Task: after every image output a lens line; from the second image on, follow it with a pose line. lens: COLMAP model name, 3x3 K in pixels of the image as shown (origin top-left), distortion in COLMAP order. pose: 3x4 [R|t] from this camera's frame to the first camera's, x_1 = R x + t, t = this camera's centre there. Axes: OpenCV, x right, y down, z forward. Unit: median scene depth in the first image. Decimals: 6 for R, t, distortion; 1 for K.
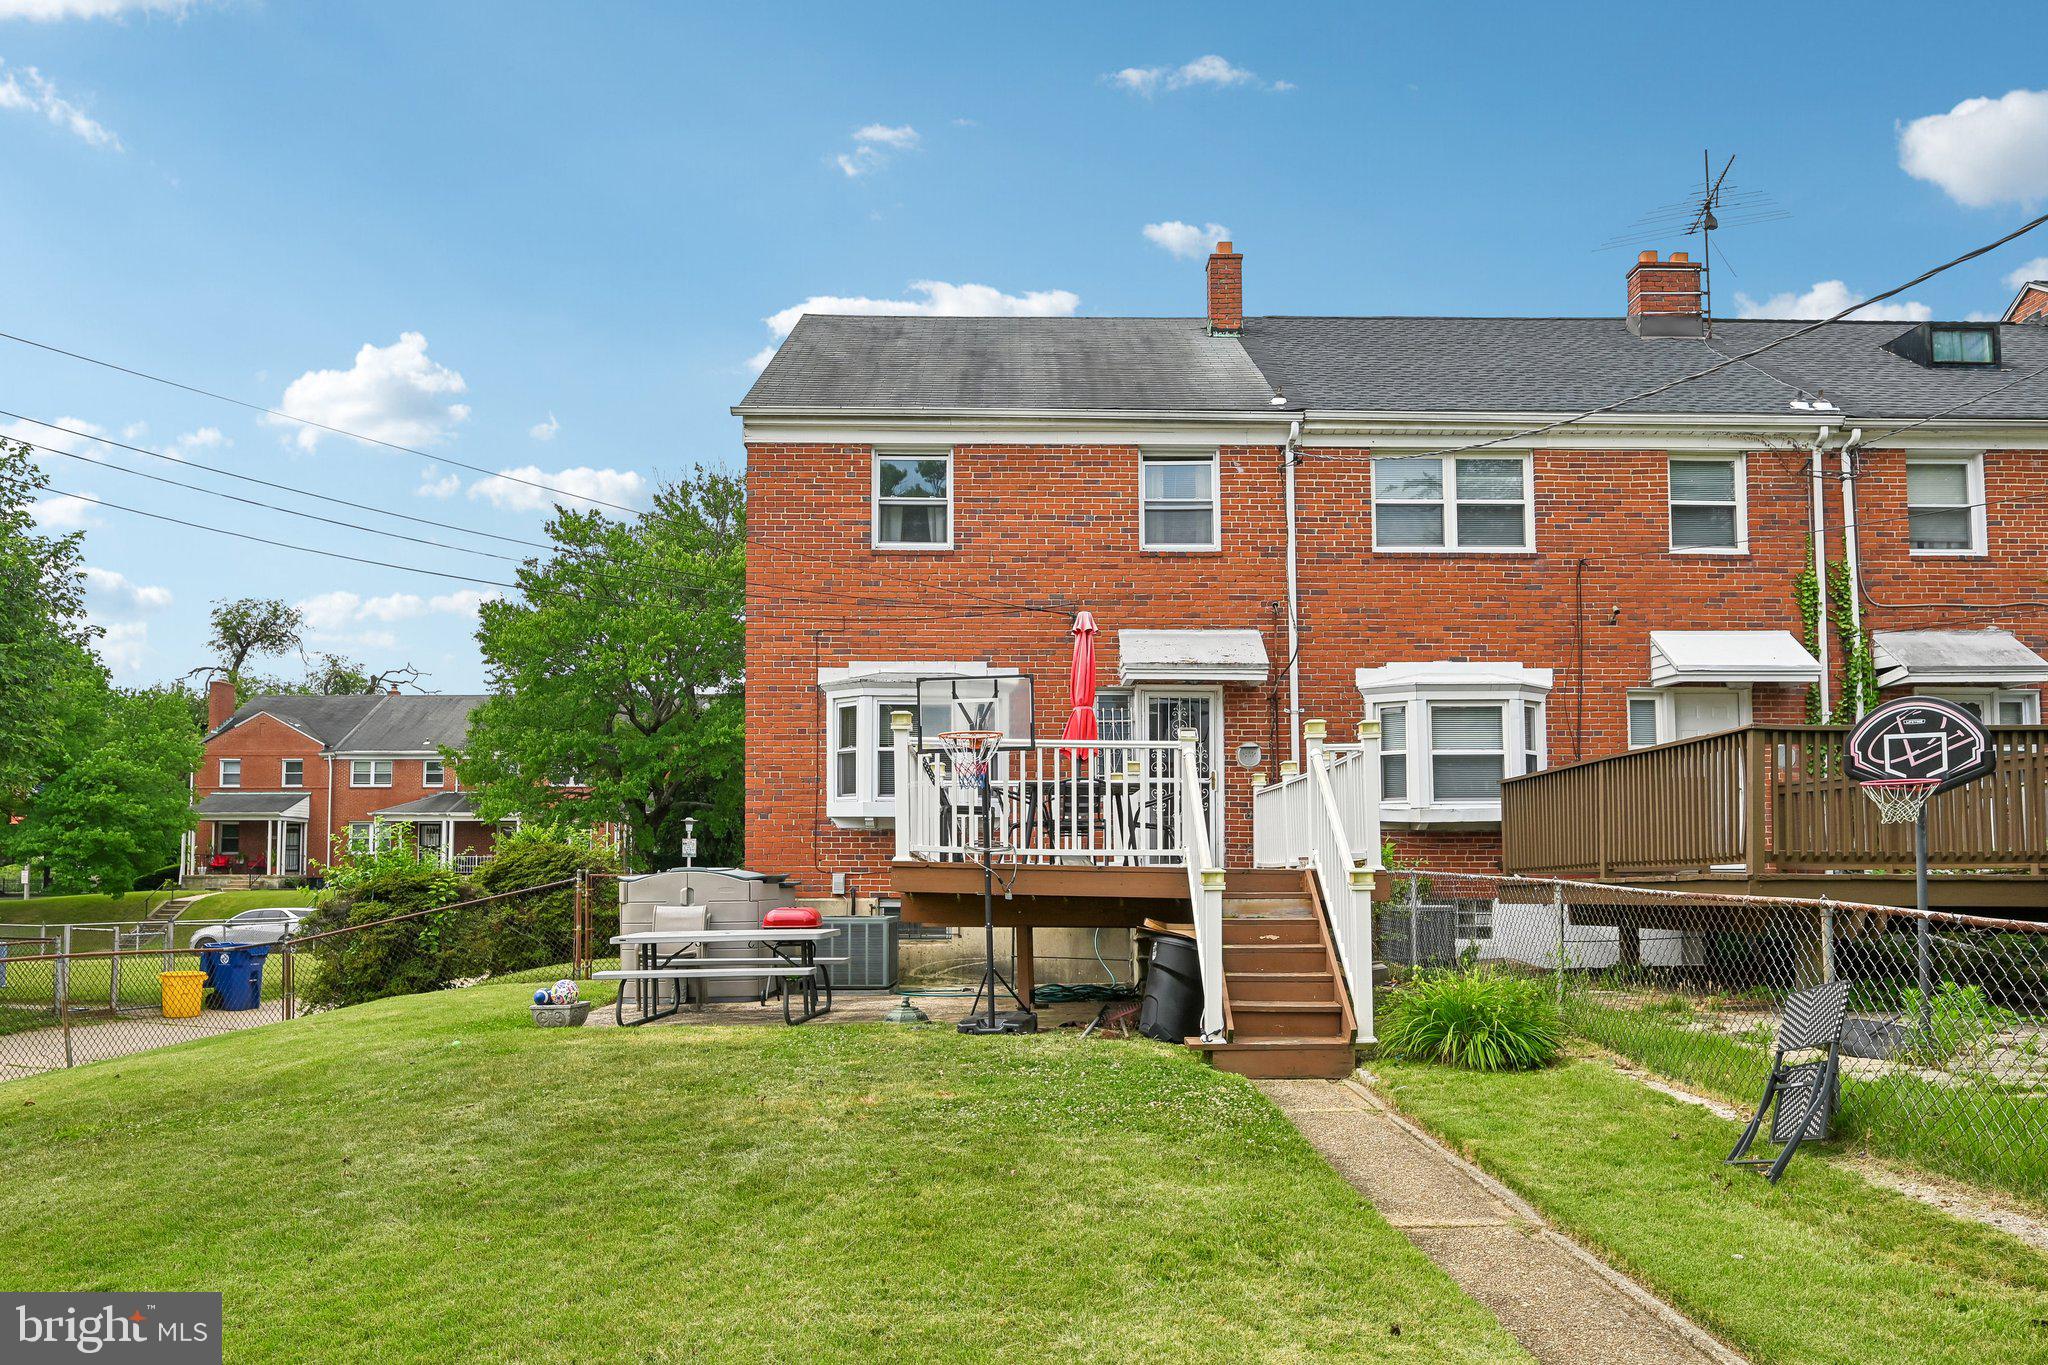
lens RADIAL K [[1451.2, 0, 1038.5], [0, 1451.2, 797.2], [0, 0, 1]] dist [-0.009920, 0.006674]
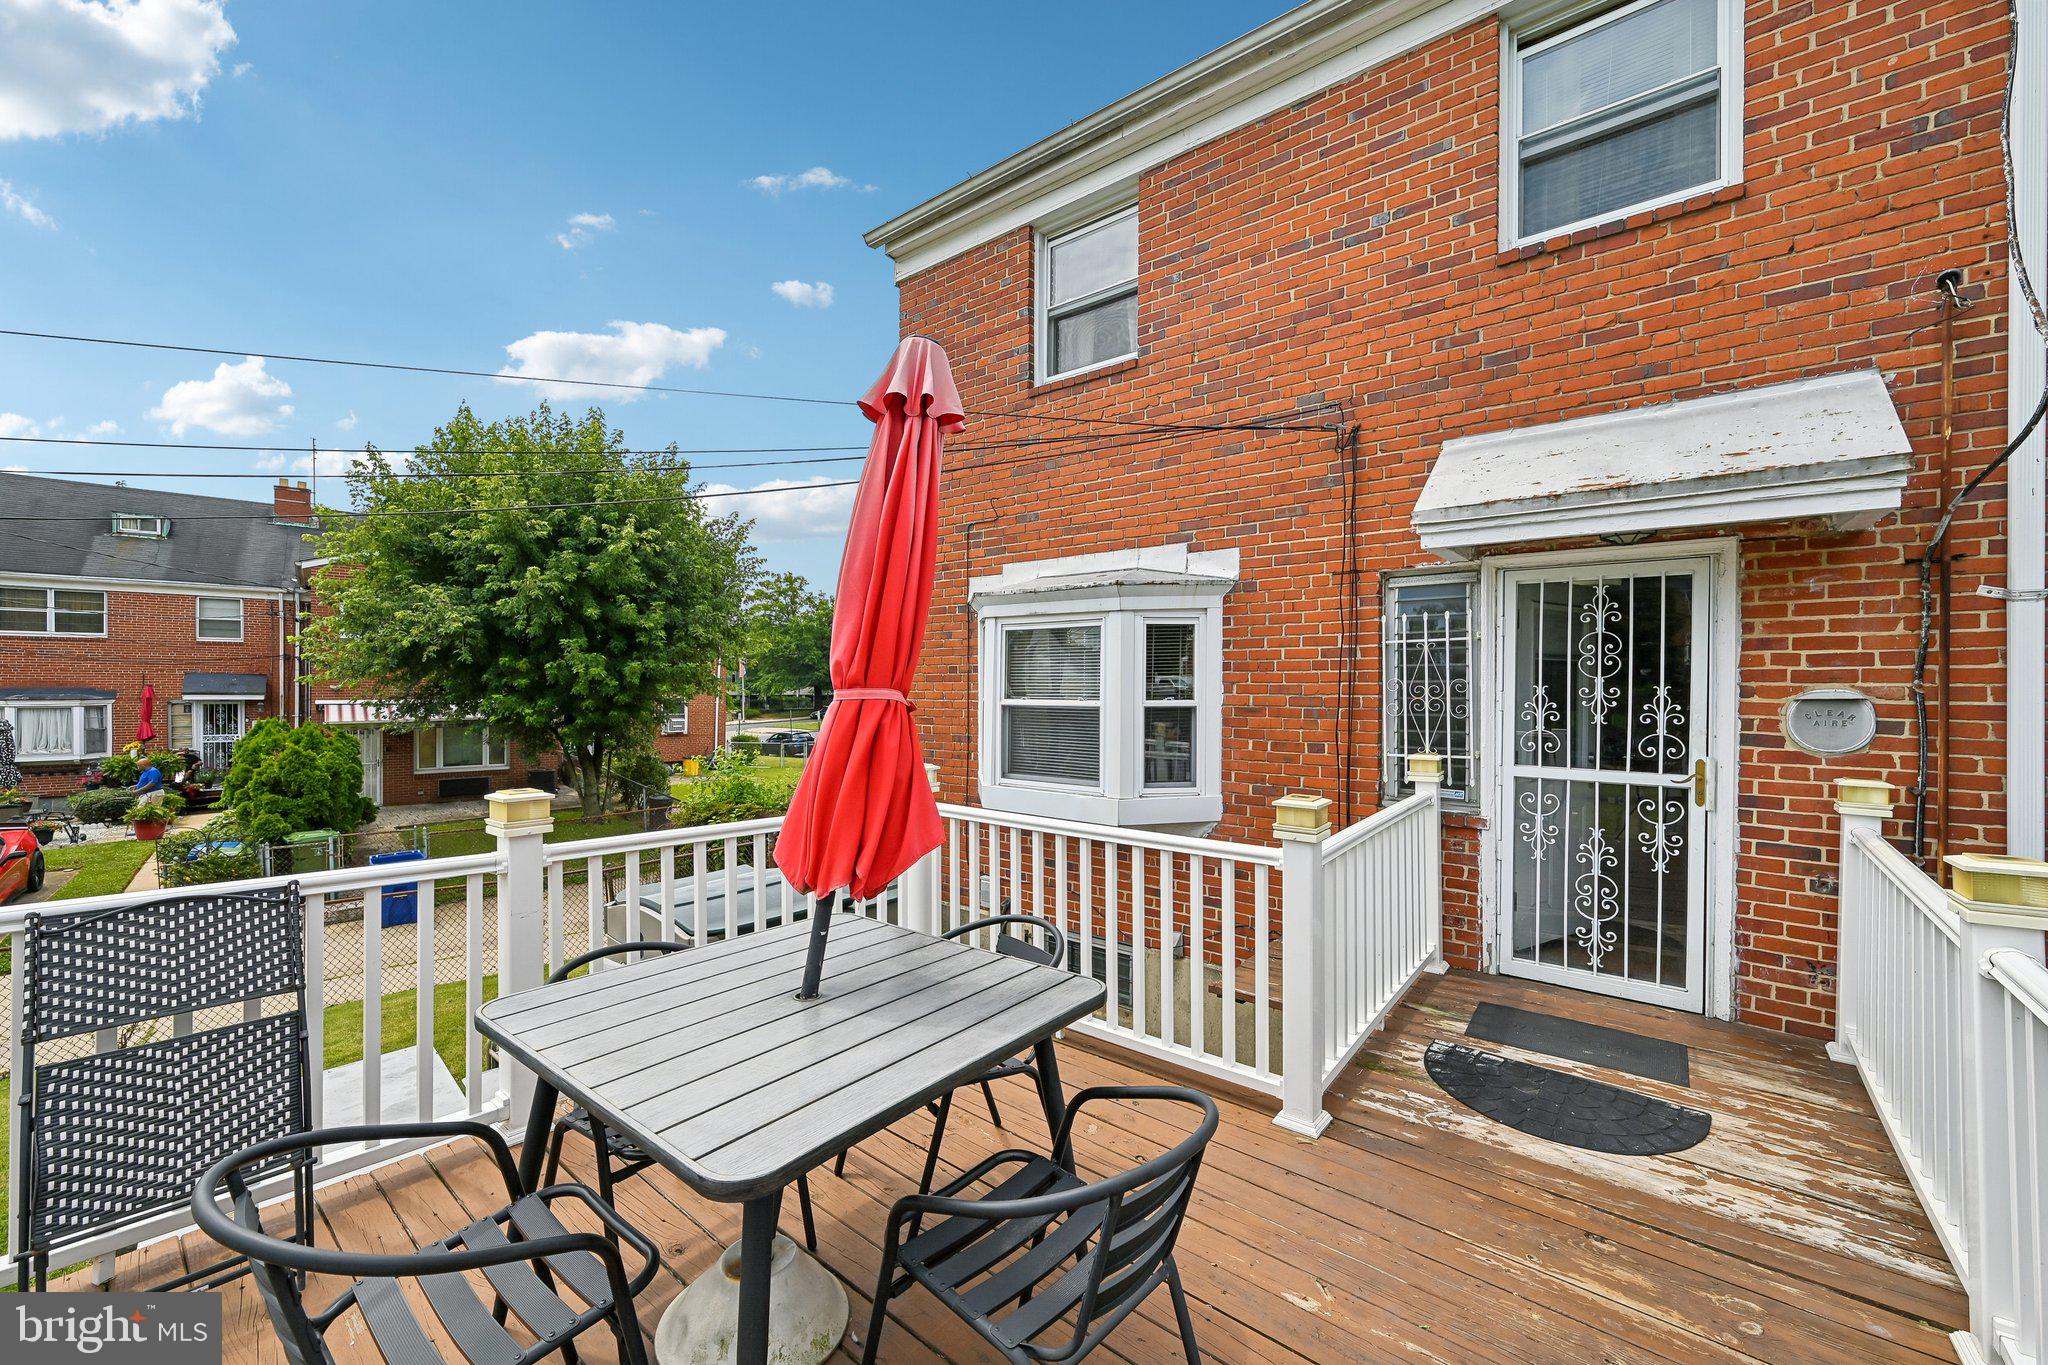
lens RADIAL K [[810.2, 0, 1023.9], [0, 810.2, 697.4], [0, 0, 1]] dist [-0.002484, -0.000125]
pose [[0.770361, 0.011464, -0.637505, 0.117943], [0.033246, 0.997756, 0.058118, -0.053488], [0.636741, -0.065966, 0.768251, 0.711103]]
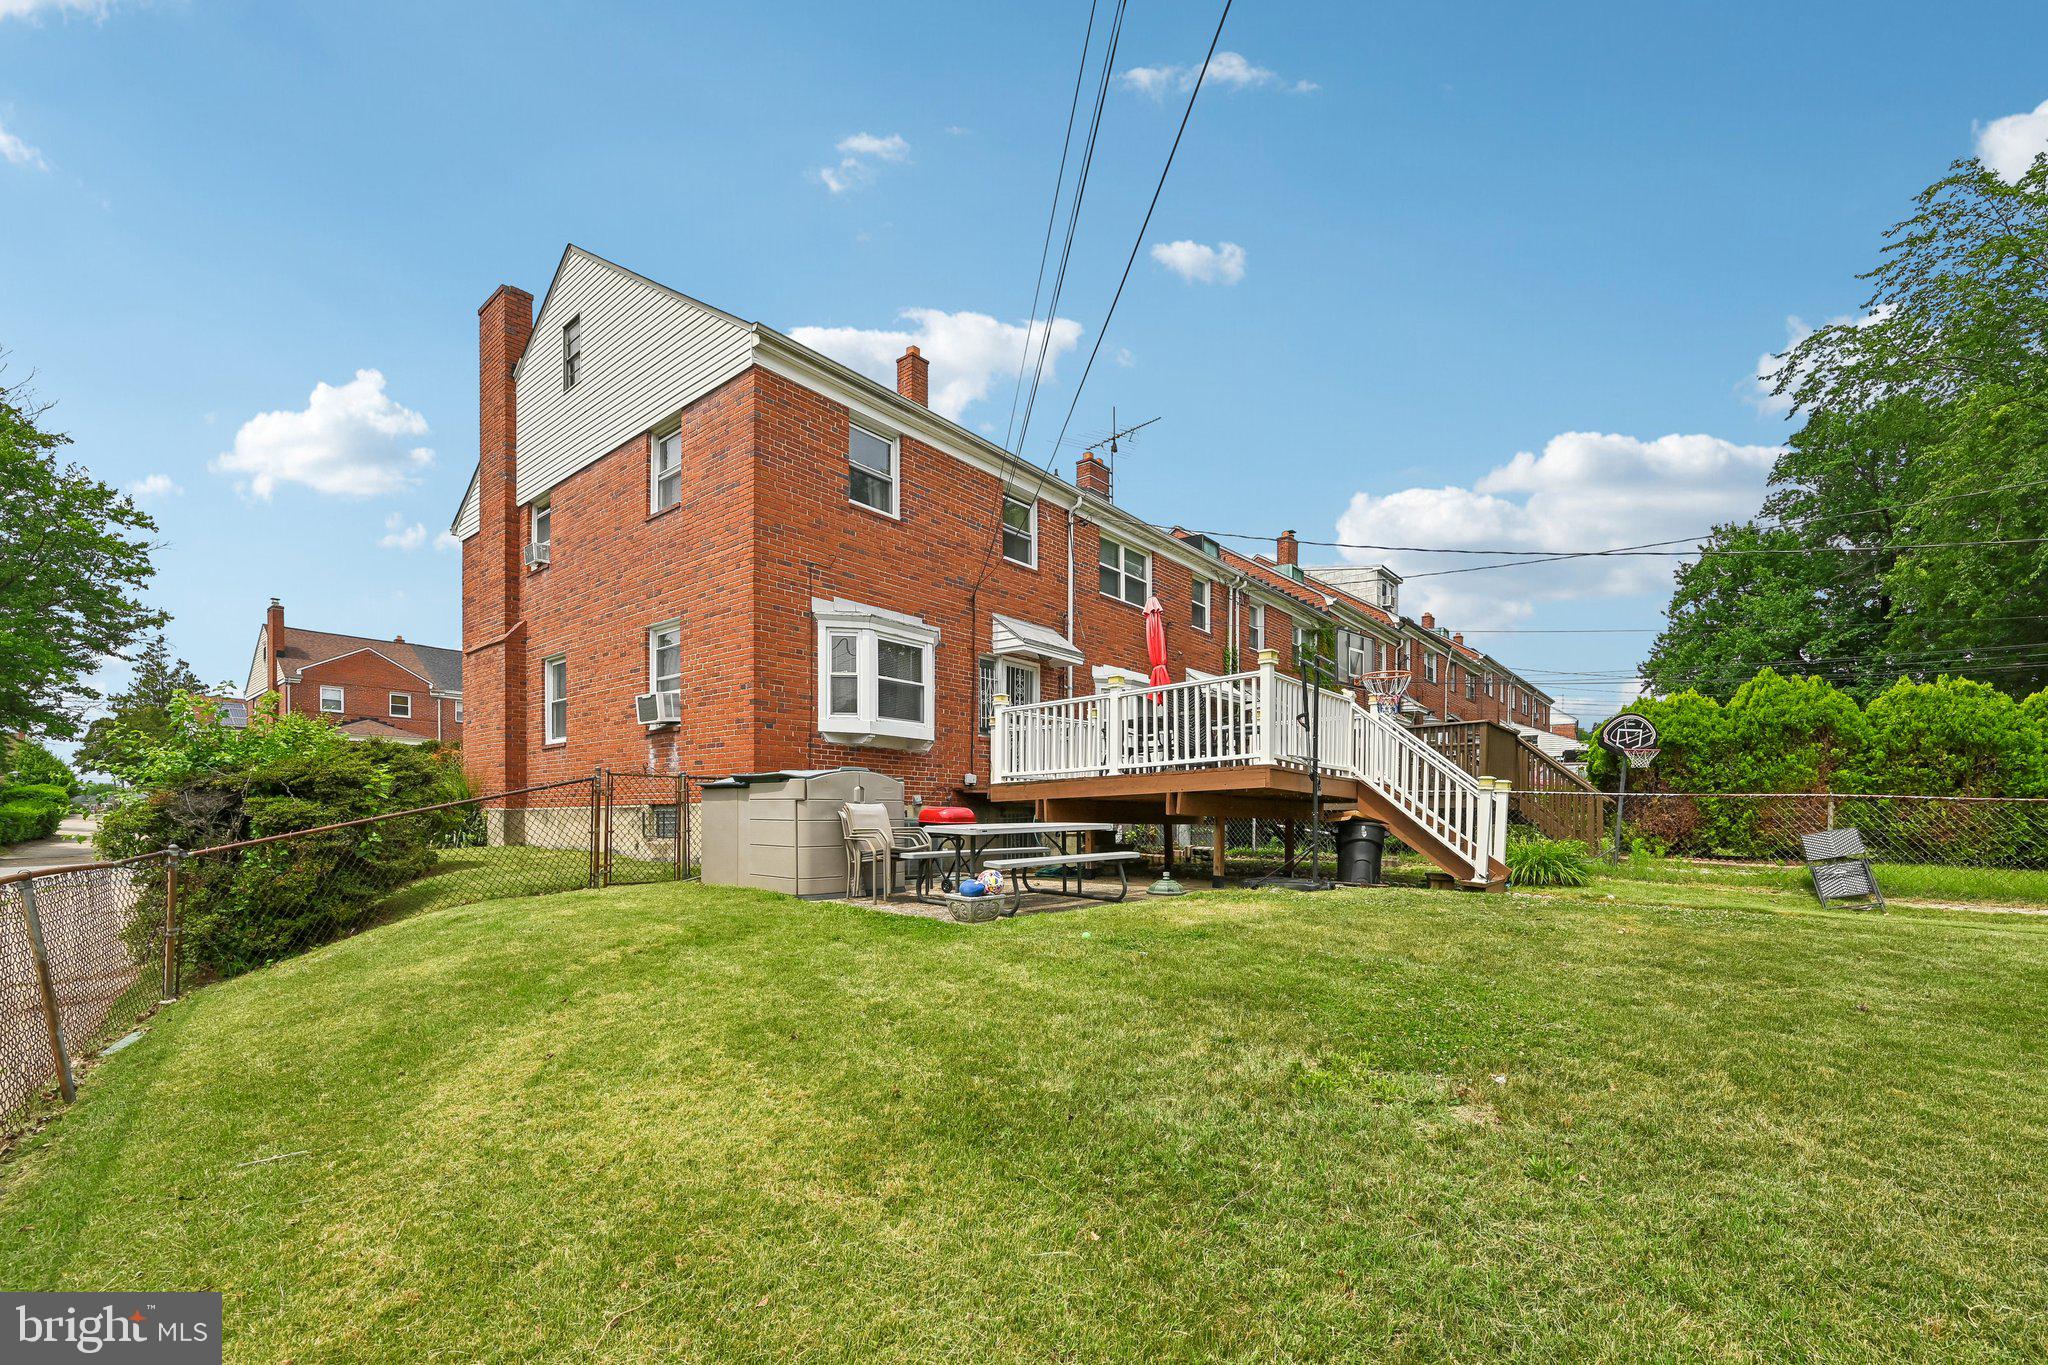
lens RADIAL K [[863.9, 0, 1026.1], [0, 863.9, 820.6], [0, 0, 1]] dist [-0.001169, -0.000680]
pose [[0.648875, 0.004834, 0.760879, -0.544935], [-0.047416, 0.998293, 0.034094, 0.051265], [-0.759416, -0.058201, 0.647997, 0.436736]]
